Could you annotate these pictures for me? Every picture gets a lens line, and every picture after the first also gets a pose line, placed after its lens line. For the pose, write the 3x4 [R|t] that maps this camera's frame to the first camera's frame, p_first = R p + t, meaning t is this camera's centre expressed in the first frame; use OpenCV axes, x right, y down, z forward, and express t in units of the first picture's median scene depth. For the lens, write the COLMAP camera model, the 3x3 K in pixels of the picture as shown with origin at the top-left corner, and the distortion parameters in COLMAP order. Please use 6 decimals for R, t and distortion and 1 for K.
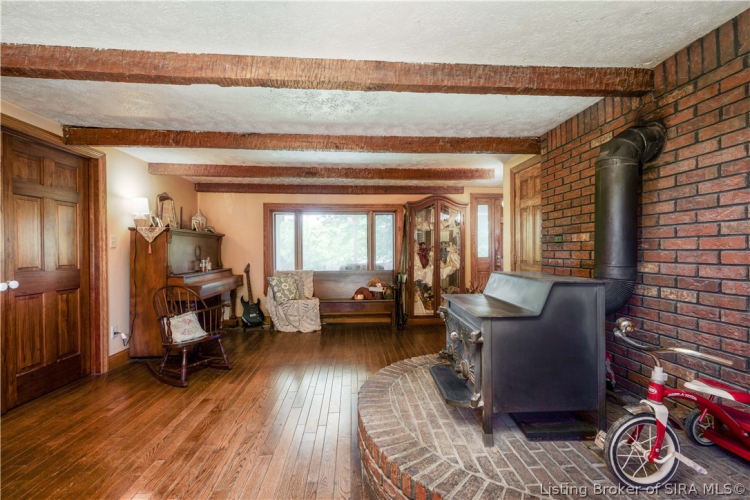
lens RADIAL K [[332.2, 0, 376.8], [0, 332.2, 252.7], [0, 0, 1]] dist [0.001406, -0.000095]
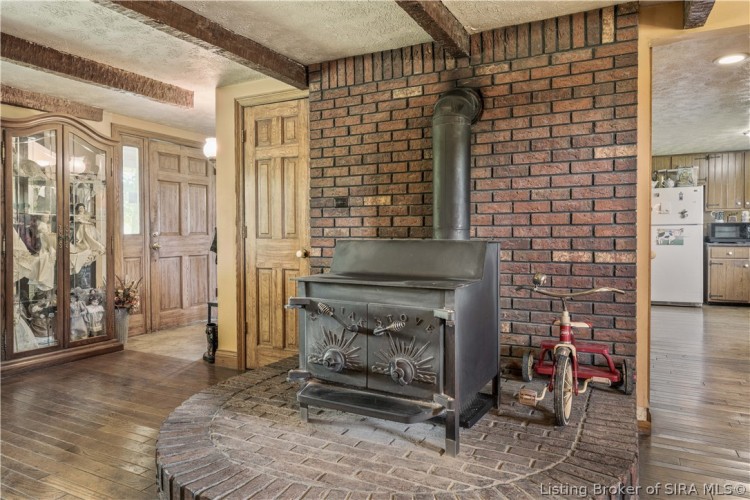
lens RADIAL K [[483.8, 0, 393.2], [0, 483.8, 241.8], [0, 0, 1]] dist [-0.003395, 0.001532]
pose [[0.513824, -0.015671, 0.857753, -0.549900], [0.006606, 0.999876, 0.014310, 0.052814], [-0.857870, -0.001687, 0.513864, 0.429541]]
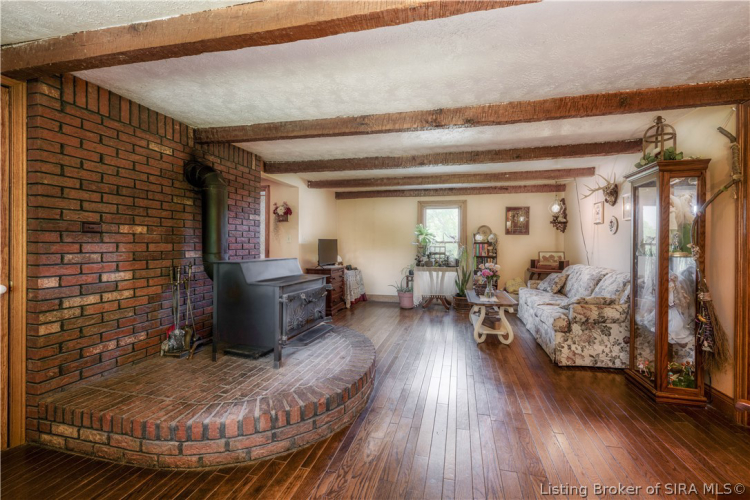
lens RADIAL K [[310.6, 0, 374.2], [0, 310.6, 245.9], [0, 0, 1]] dist [-0.000318, -0.000047]
pose [[-0.940118, -0.000616, 0.340848, -0.470430], [0.002614, 0.999956, 0.009018, -0.005309], [-0.340839, 0.009369, -0.940075, 2.093878]]
